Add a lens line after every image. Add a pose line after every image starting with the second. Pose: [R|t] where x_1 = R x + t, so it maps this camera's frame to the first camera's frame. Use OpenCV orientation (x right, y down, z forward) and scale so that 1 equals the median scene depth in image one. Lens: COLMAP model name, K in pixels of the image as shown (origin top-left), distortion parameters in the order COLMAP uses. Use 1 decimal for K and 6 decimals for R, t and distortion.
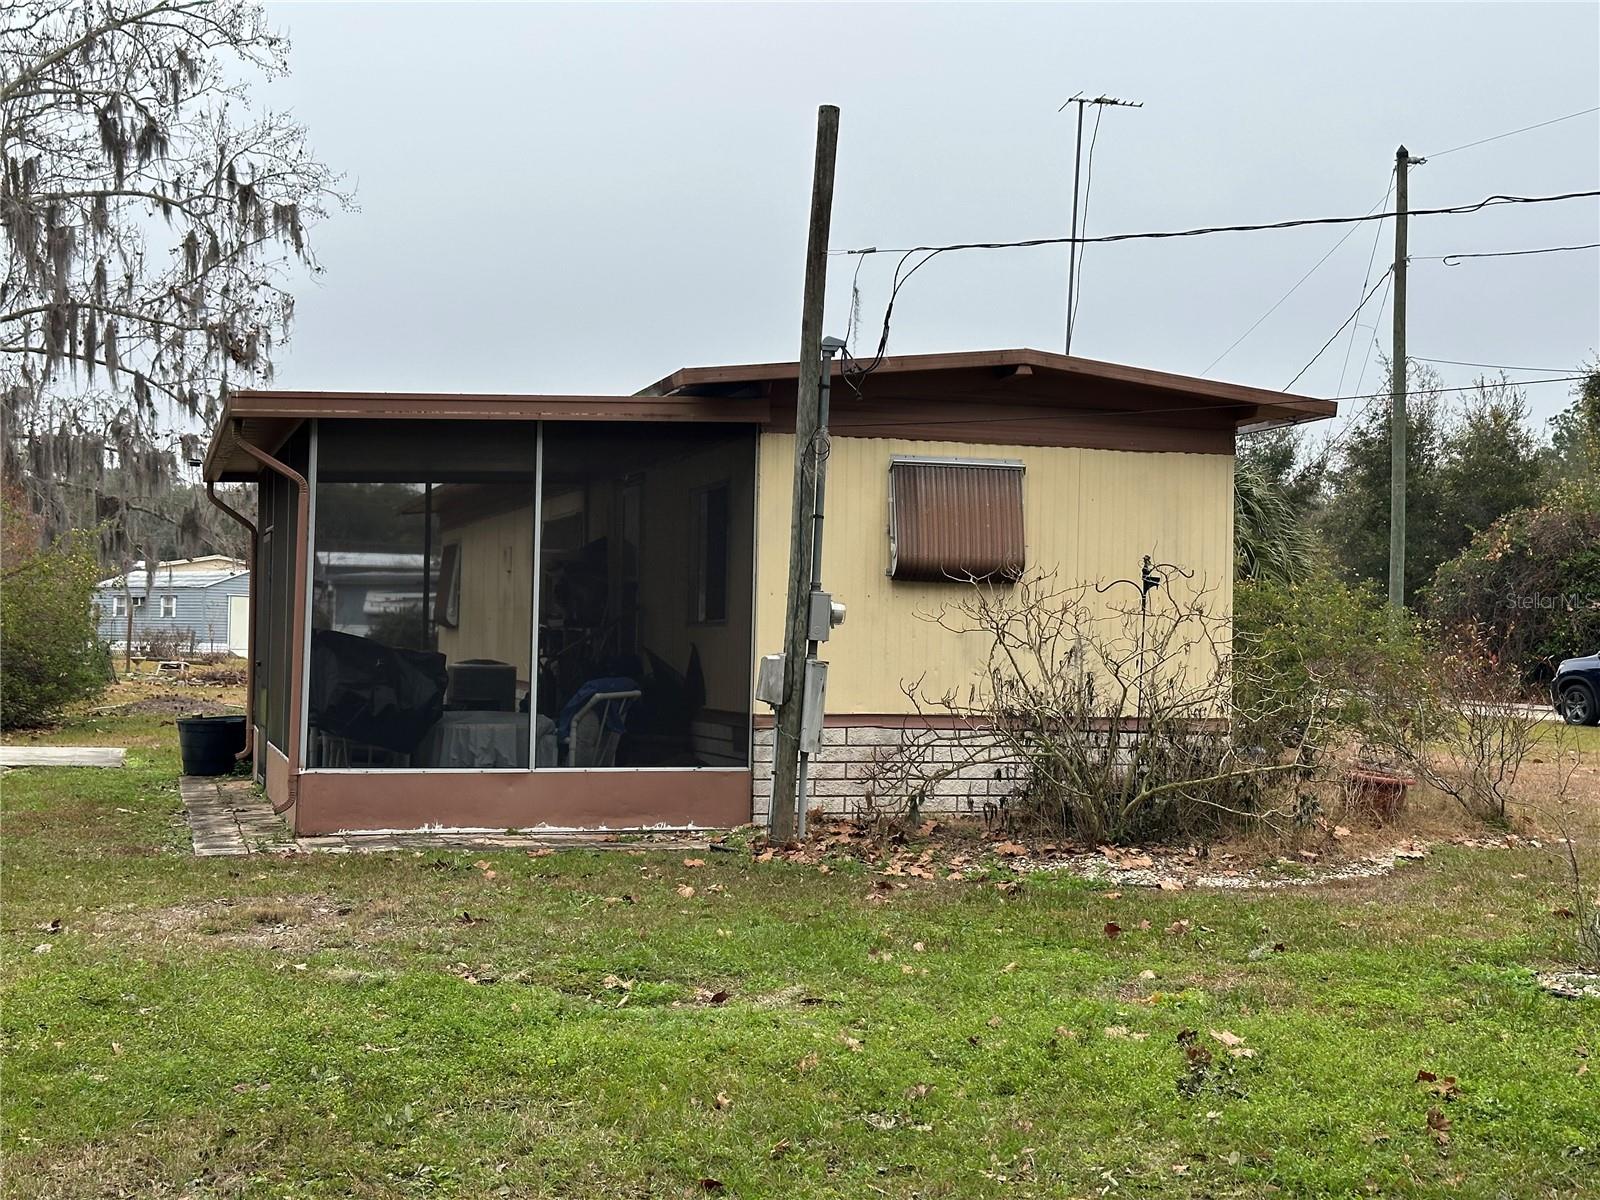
lens RADIAL K [[2206.5, 0, 800.0], [0, 2206.5, 600.0], [0, 0, 1]] dist [0.031991, 0.056615]
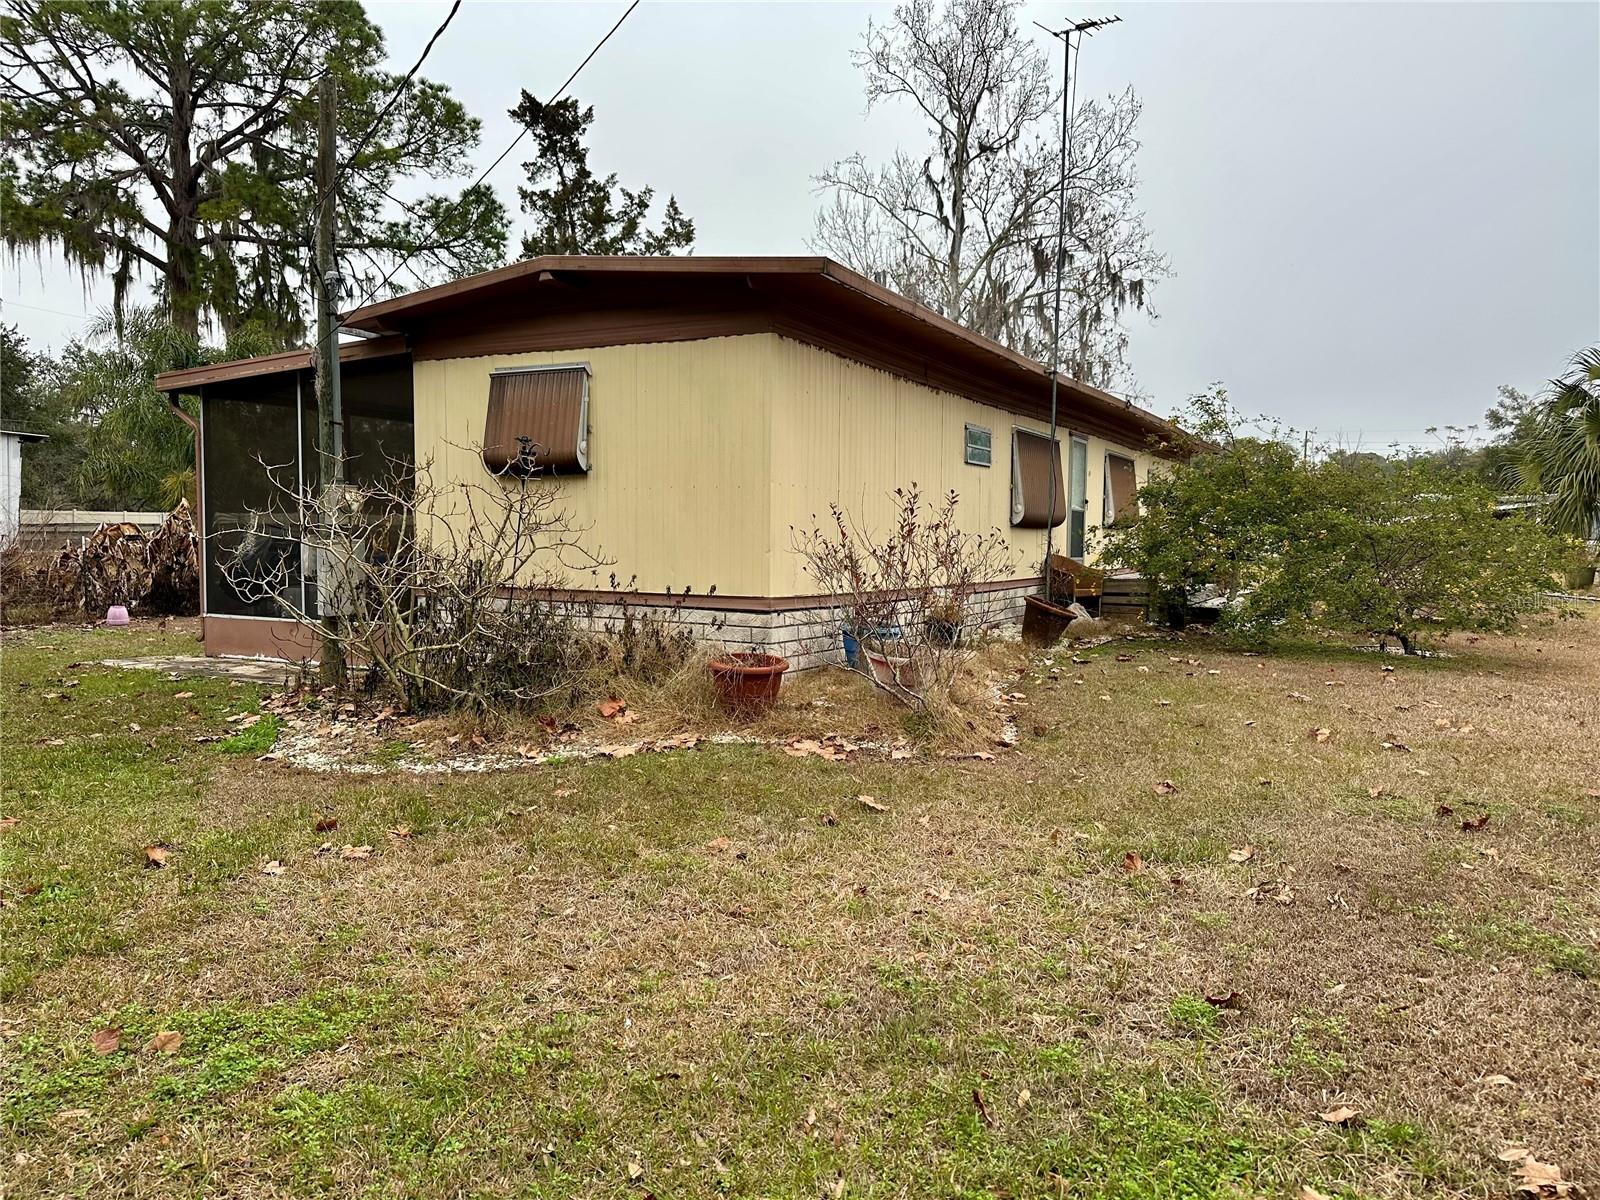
lens RADIAL K [[1133.9, 0, 802.6], [0, 1133.9, 565.1], [0, 0, 1]] dist [0.003983, -0.093710]
pose [[0.678052, -0.010003, -0.734946, 0.586564], [0.029063, 0.999490, 0.013210, 0.035536], [0.734439, -0.030316, 0.677997, 0.686988]]
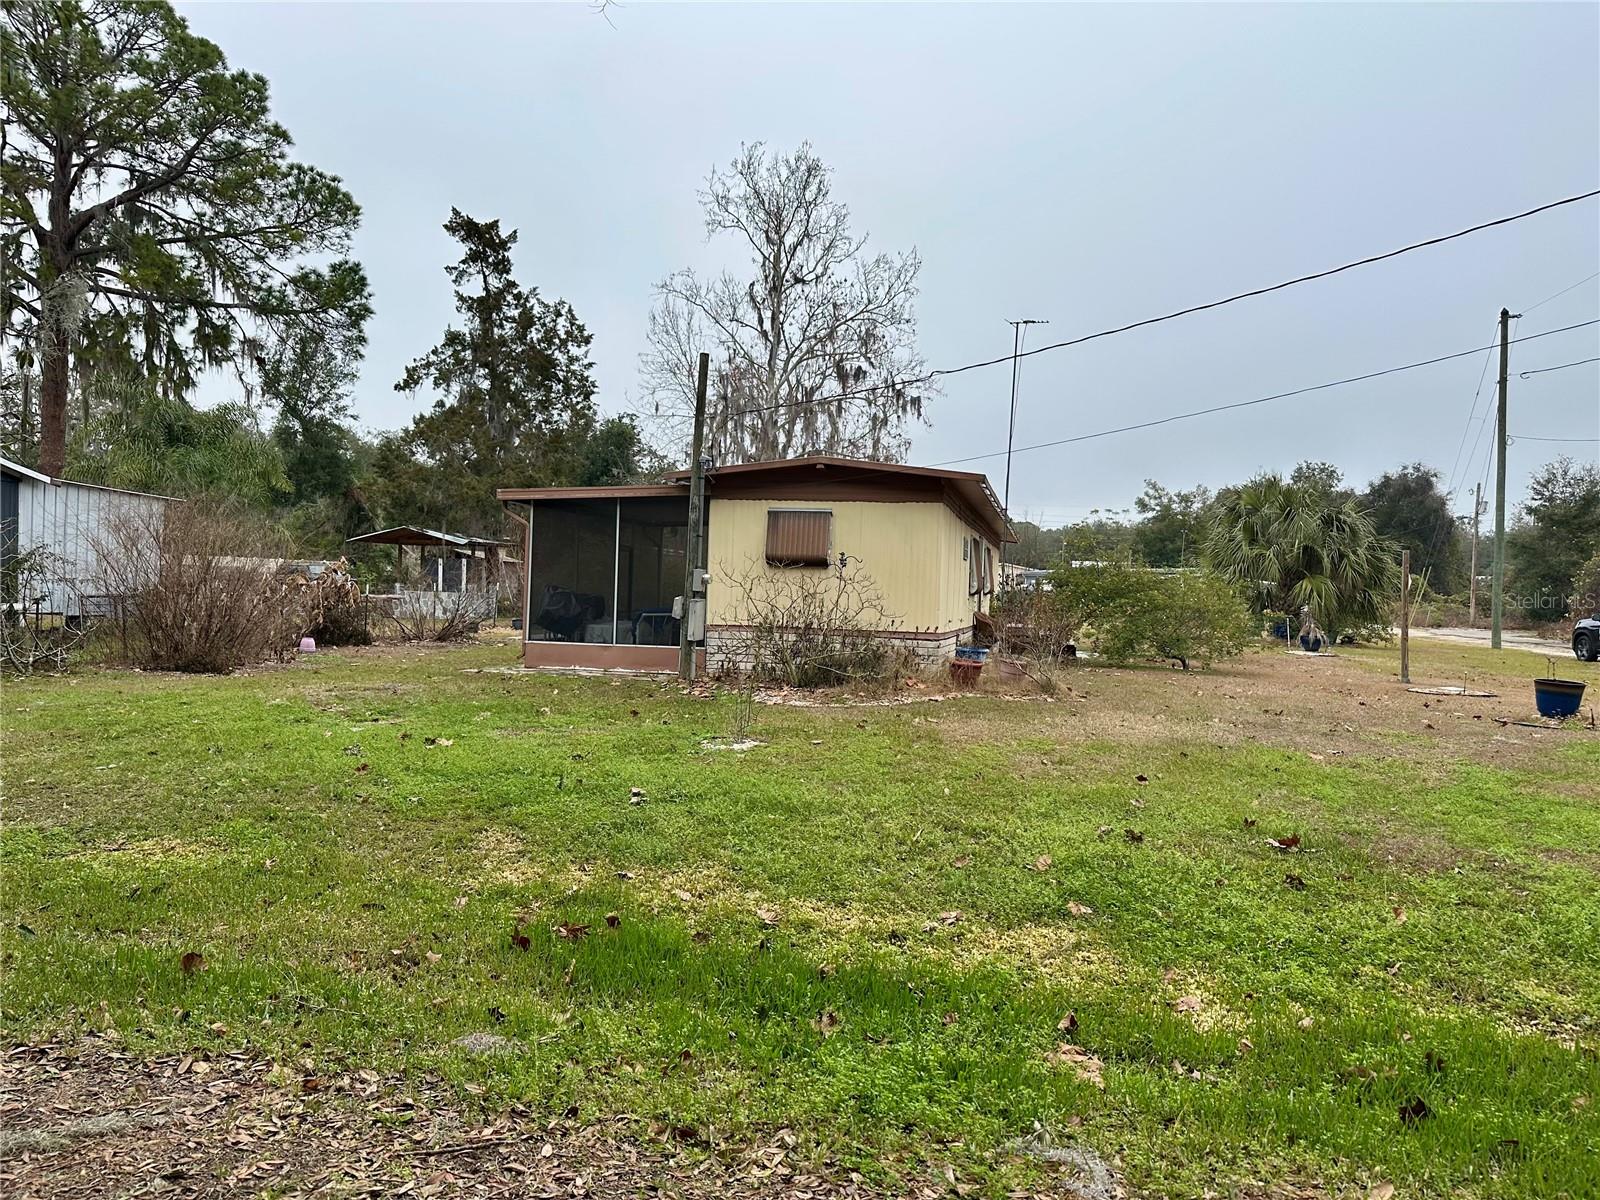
lens RADIAL K [[1109.1, 0, 800.0], [0, 1109.1, 600.0], [0, 0, 1]] dist [-0.000635, -0.135582]
pose [[0.856271, 0.001735, -0.516524, 0.624980], [0.004901, 0.999922, 0.011482, 0.013877], [0.516503, -0.012363, 0.856196, 0.063296]]
